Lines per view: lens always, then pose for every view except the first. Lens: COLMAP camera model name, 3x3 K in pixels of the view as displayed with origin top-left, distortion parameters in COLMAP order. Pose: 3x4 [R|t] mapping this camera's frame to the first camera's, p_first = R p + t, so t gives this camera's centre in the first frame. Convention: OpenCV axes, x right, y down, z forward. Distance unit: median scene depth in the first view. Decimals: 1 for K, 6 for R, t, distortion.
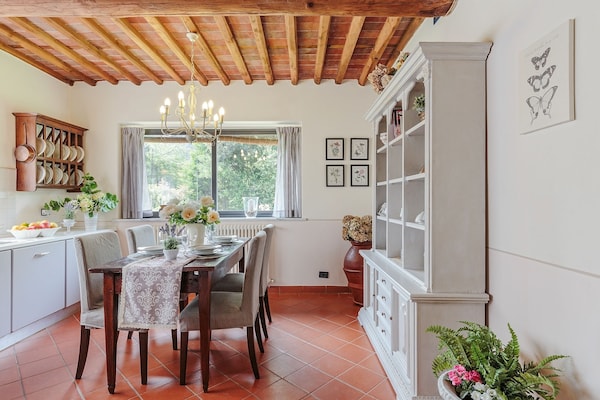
lens RADIAL K [[310.3, 0, 291.1], [0, 310.3, 192.9], [0, 0, 1]] dist [-0.002540, -0.000559]
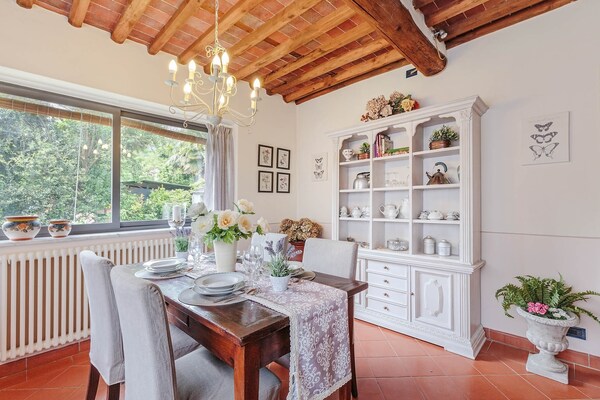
lens RADIAL K [[266.9, 0, 300.8], [0, 266.9, 199.5], [0, 0, 1]] dist [-0.001230, -0.000054]
pose [[0.691474, 0.005455, 0.722381, -0.441278], [-0.004836, 0.999984, -0.002923, 0.006231], [-0.722386, -0.001472, 0.691489, 0.305883]]
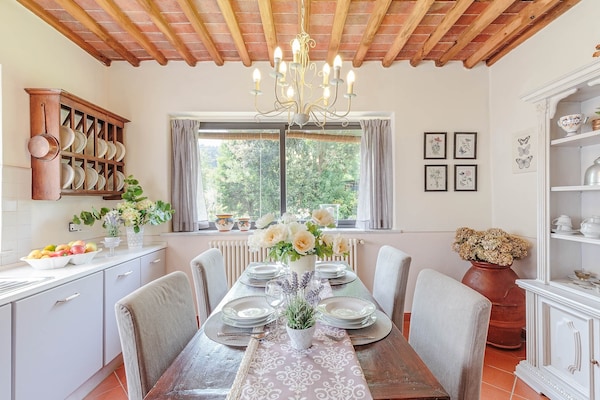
lens RADIAL K [[264.0, 0, 301.2], [0, 264.0, 196.6], [0, 0, 1]] dist [-0.000127, 0.000094]
pose [[0.999620, -0.003692, 0.027318, -0.243603], [0.003556, 0.999981, 0.005010, -0.011921], [-0.027336, -0.004911, 0.999614, 0.321342]]
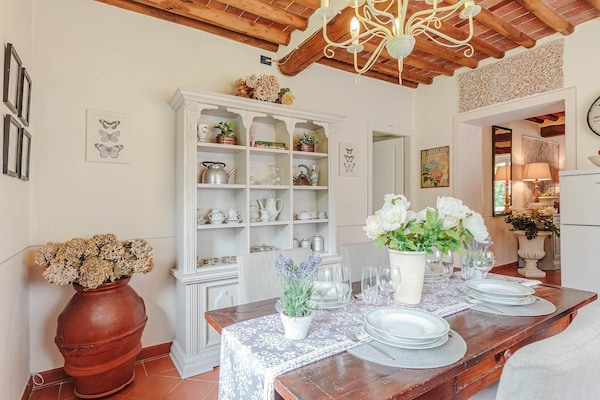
lens RADIAL K [[338.6, 0, 302.5], [0, 338.6, 203.1], [0, 0, 1]] dist [0.000559, 0.000059]
pose [[-0.568541, 0.008431, 0.822612, -0.447964], [-0.003412, 0.999915, -0.012607, 0.020619], [-0.822648, -0.009974, -0.568464, 0.973206]]
